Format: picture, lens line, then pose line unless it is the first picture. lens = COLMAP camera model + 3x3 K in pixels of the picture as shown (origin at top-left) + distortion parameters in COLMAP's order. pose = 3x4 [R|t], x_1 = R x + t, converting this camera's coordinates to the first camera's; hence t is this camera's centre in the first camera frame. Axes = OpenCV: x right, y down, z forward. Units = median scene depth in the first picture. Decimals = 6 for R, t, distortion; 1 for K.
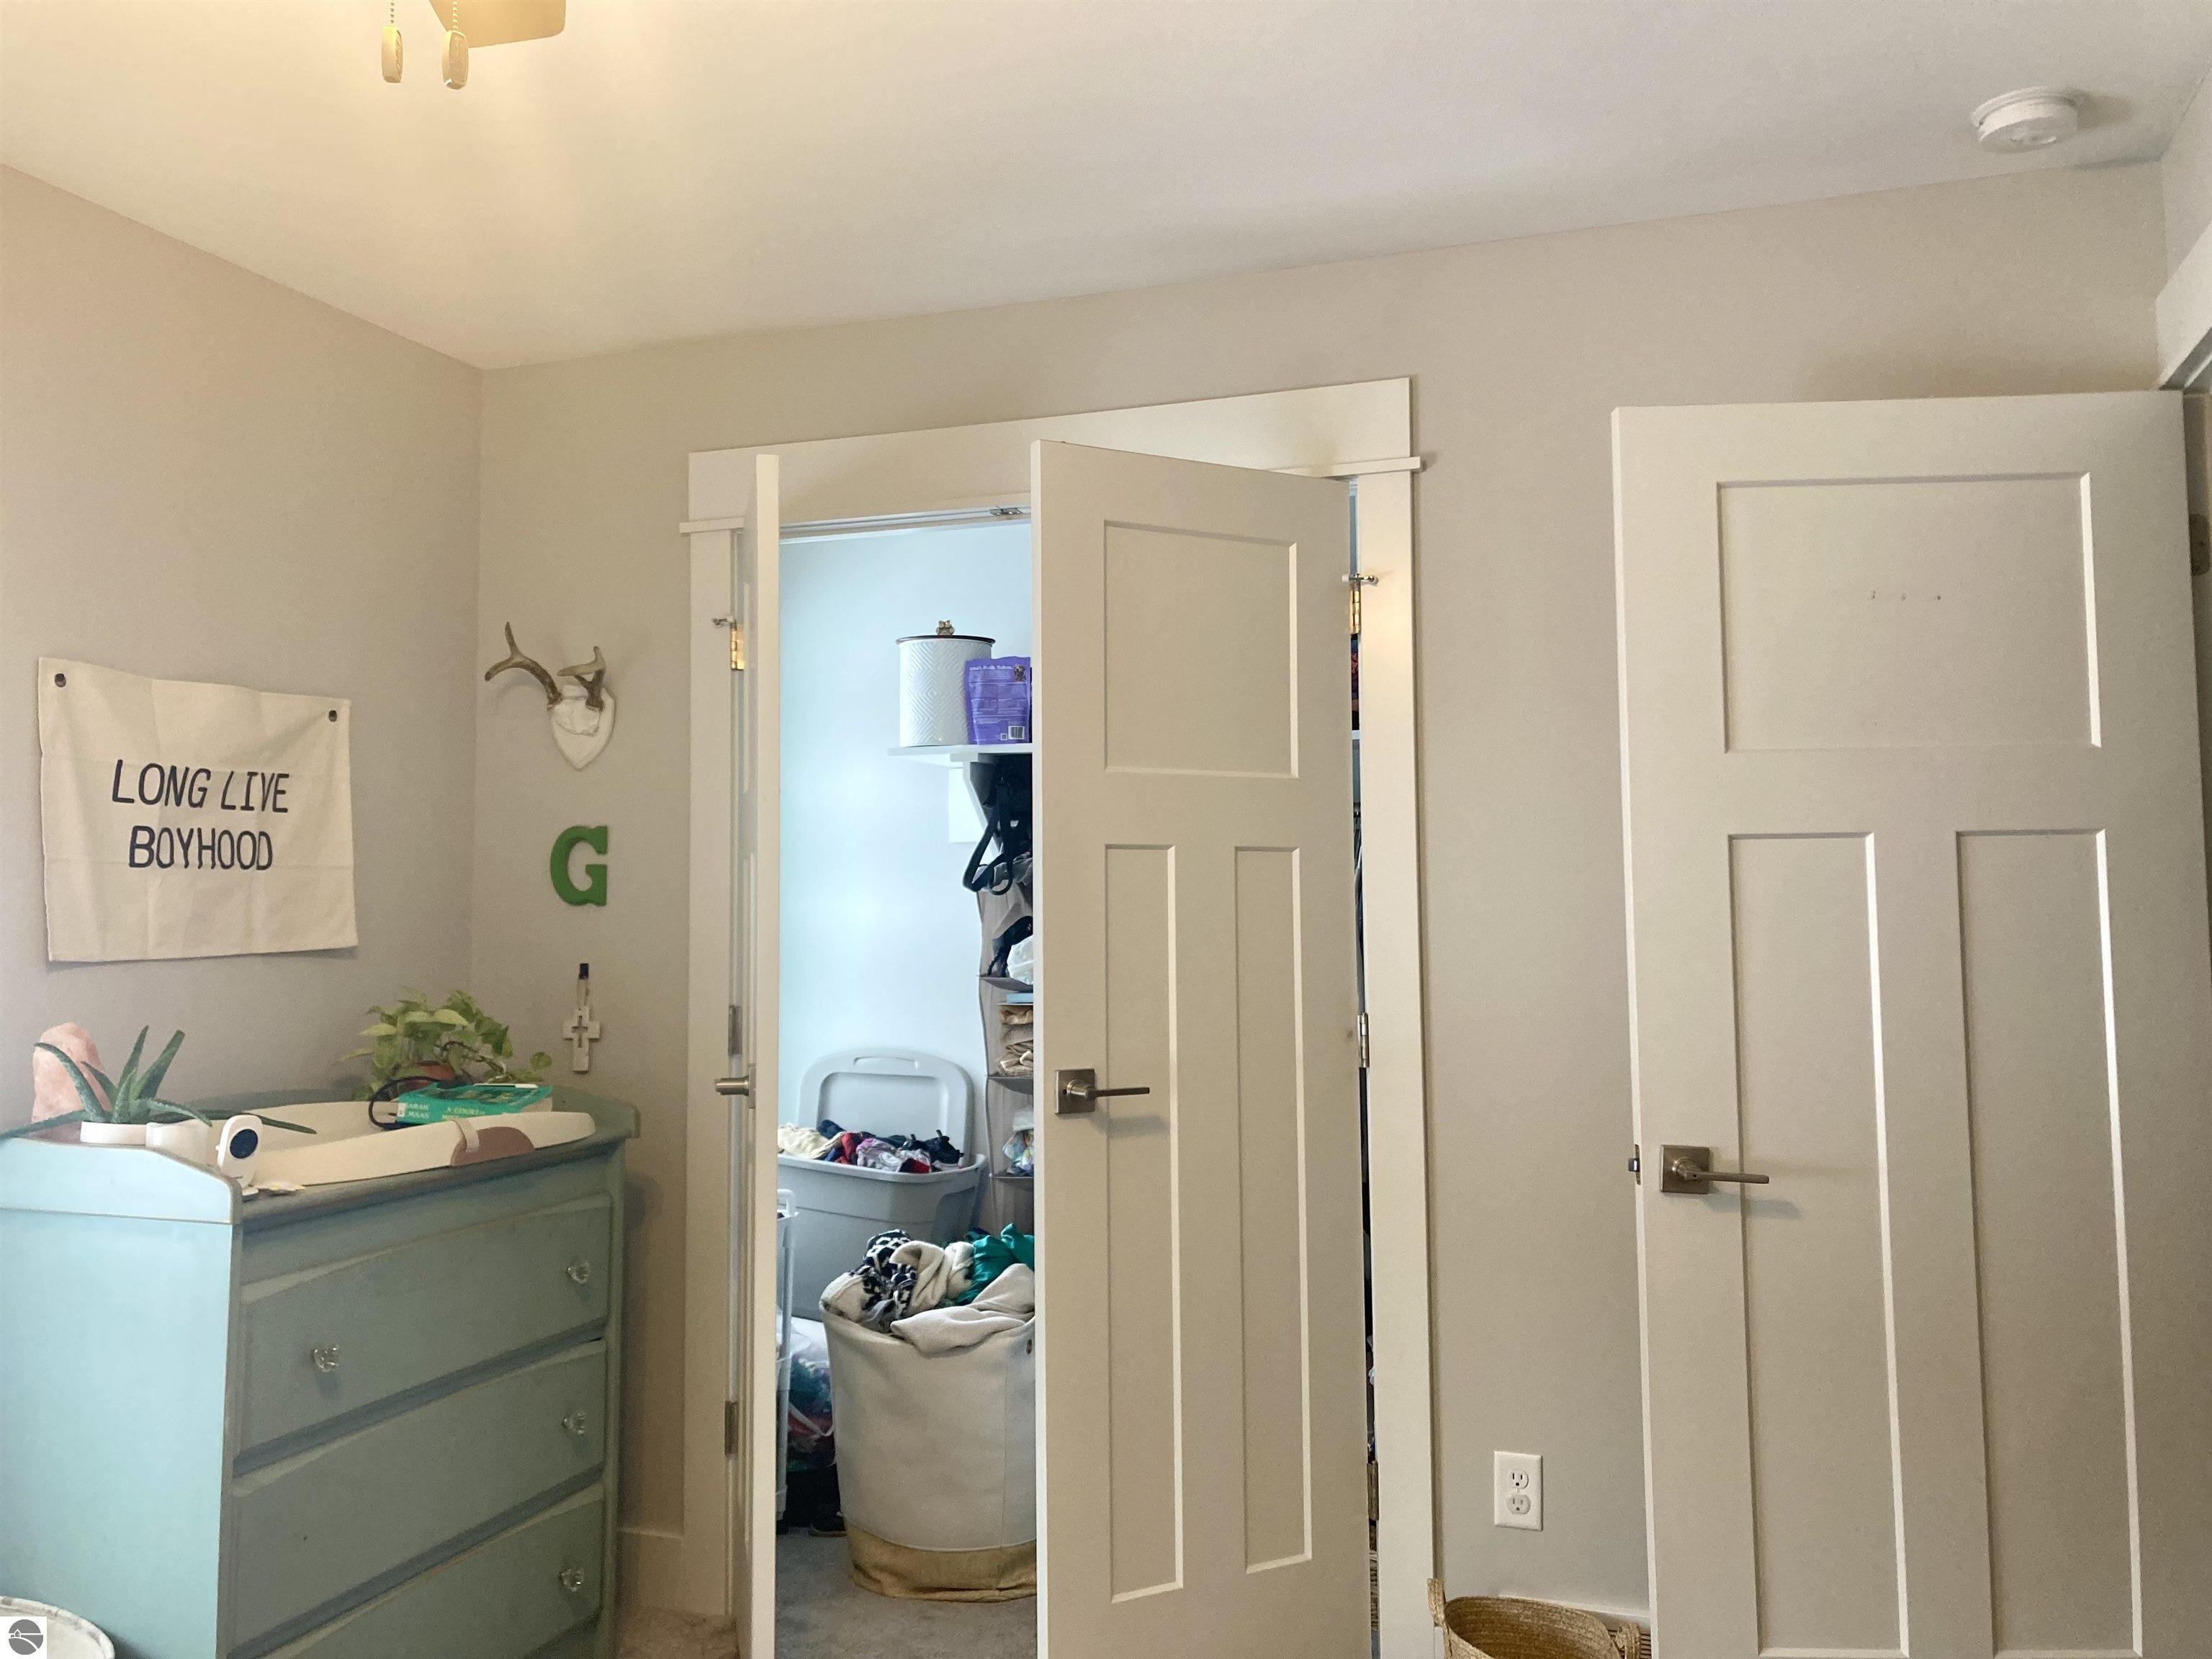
lens RADIAL K [[1822.2, 0, 1109.3], [0, 1822.2, 829.0], [0, 0, 1]] dist [0.060625, -0.023136]
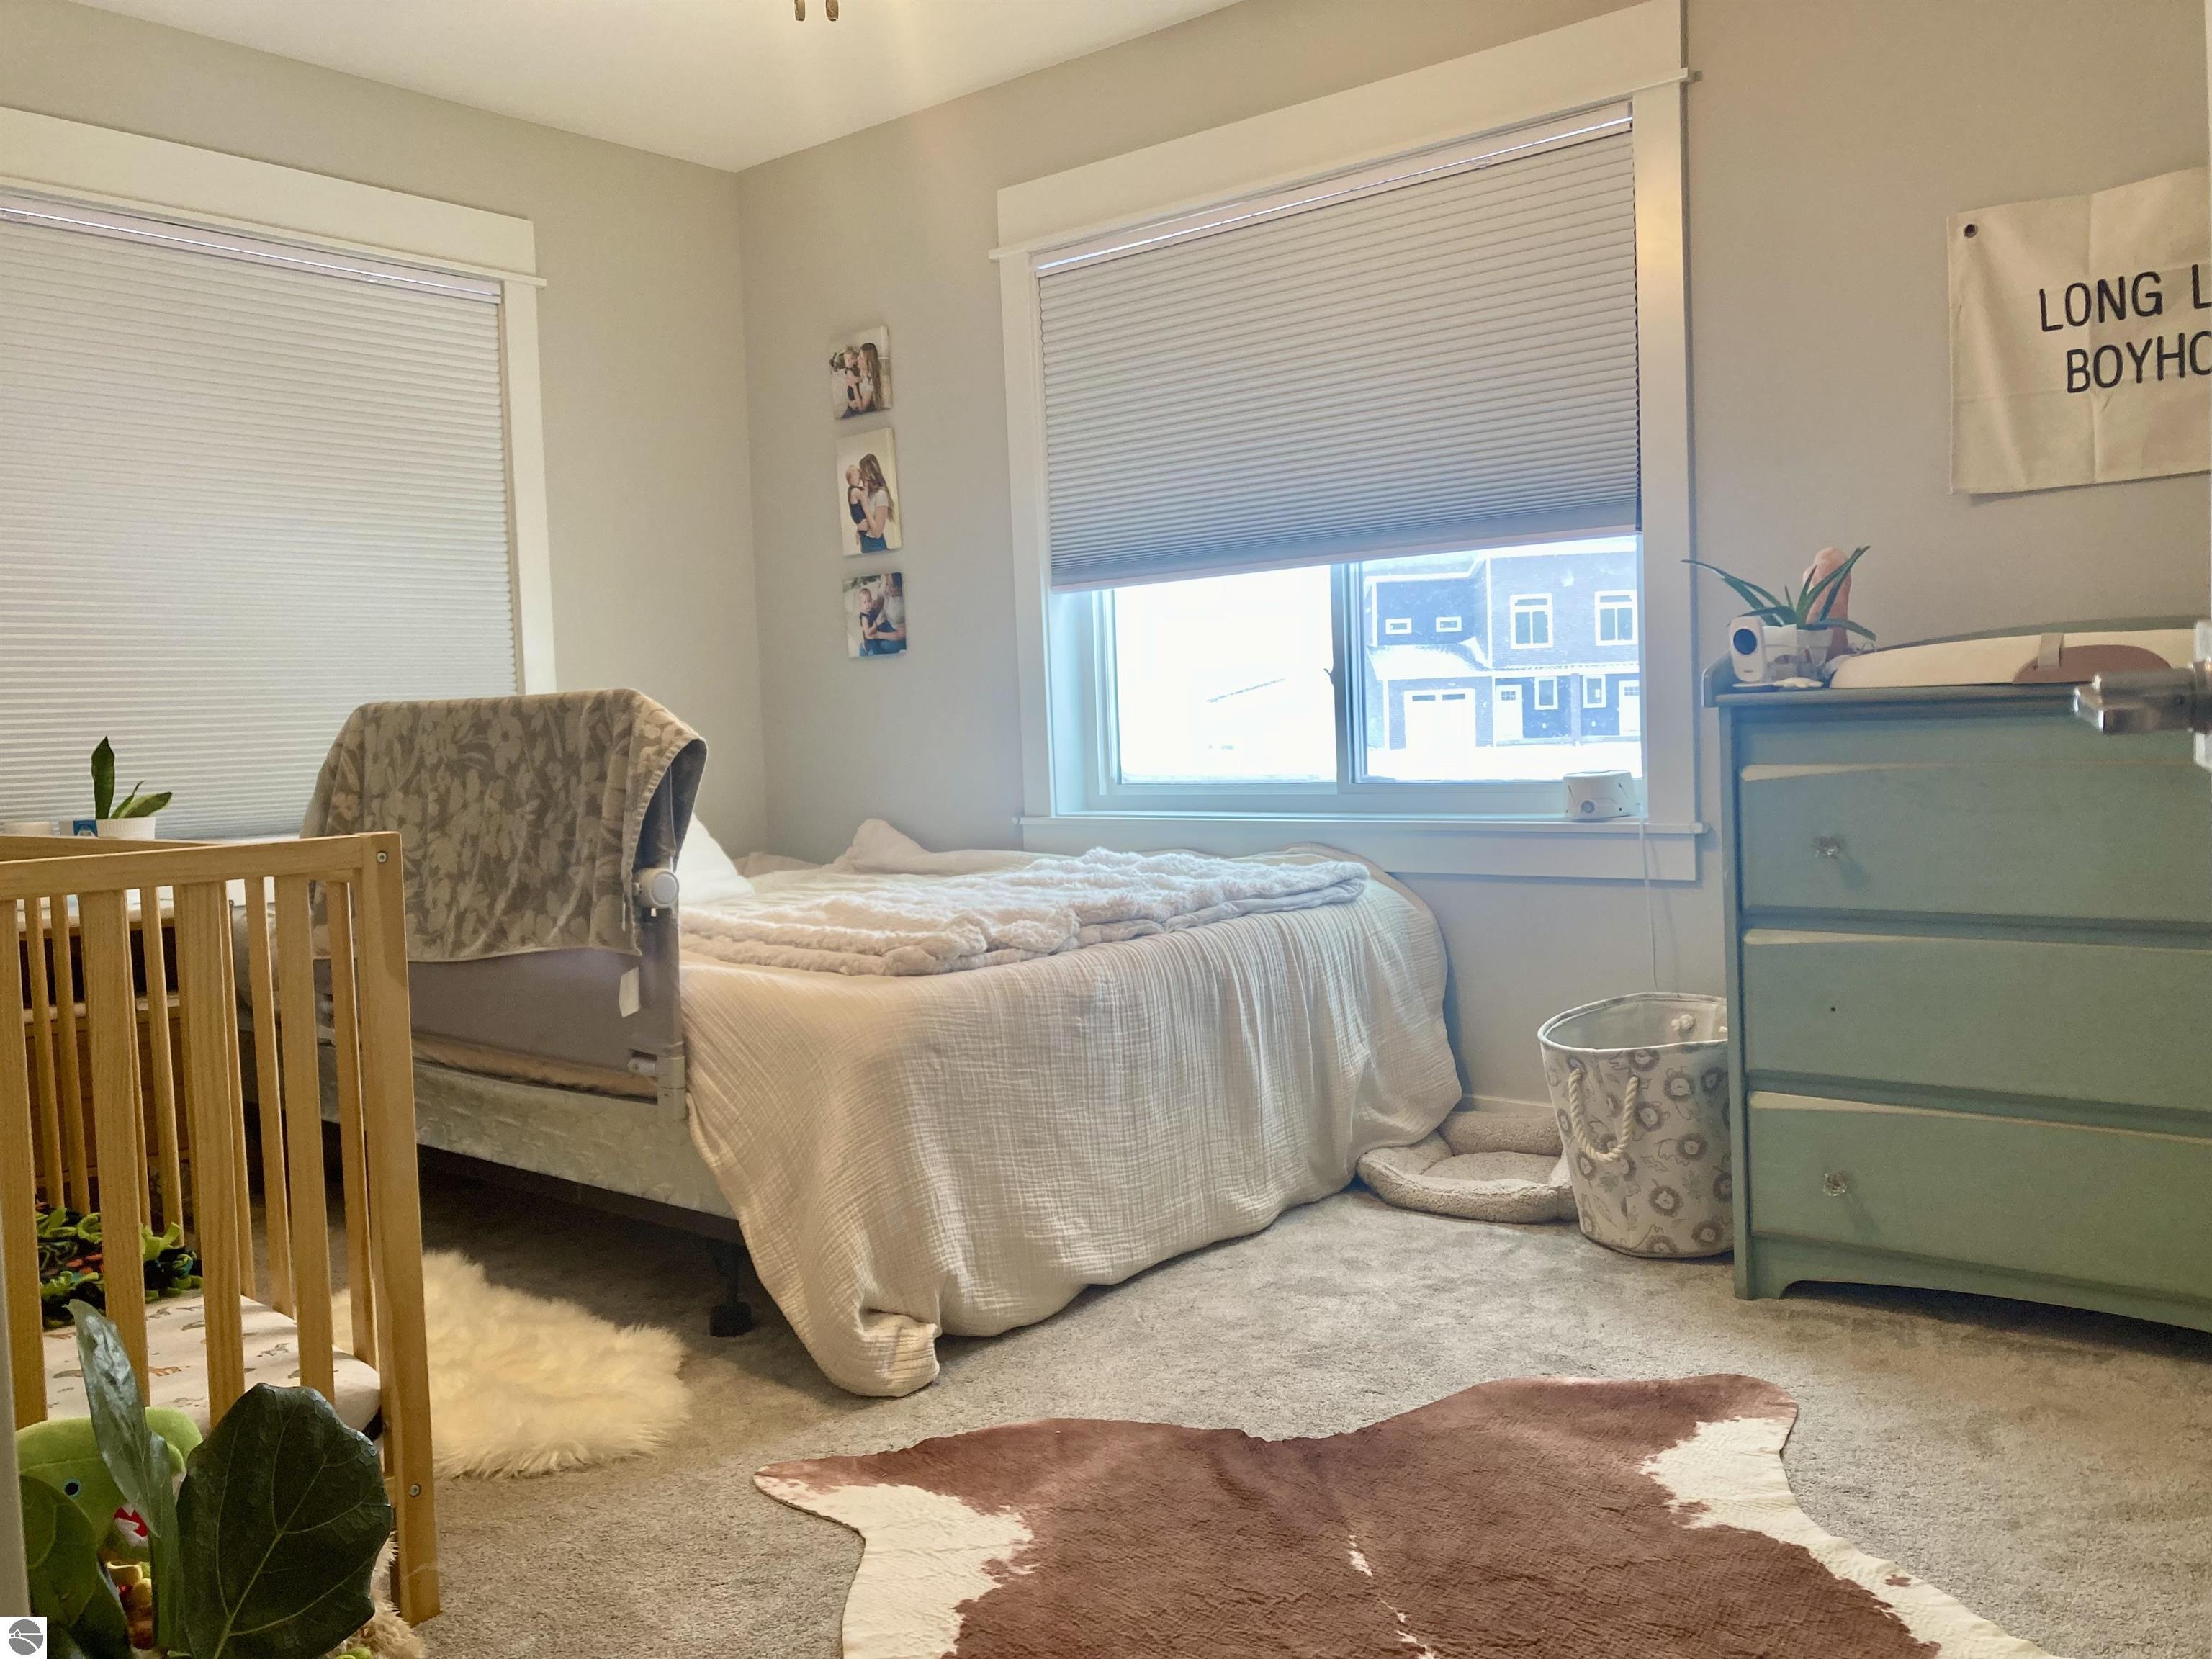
lens RADIAL K [[1822.2, 0, 1107.4], [0, 1822.2, 822.6], [0, 0, 1]] dist [0.060625, -0.023136]
pose [[-0.361867, 0.077478, -0.929004, 0.616205], [0.075423, 0.995707, 0.053662, 0.159181], [0.929173, -0.050650, -0.366157, 0.863311]]
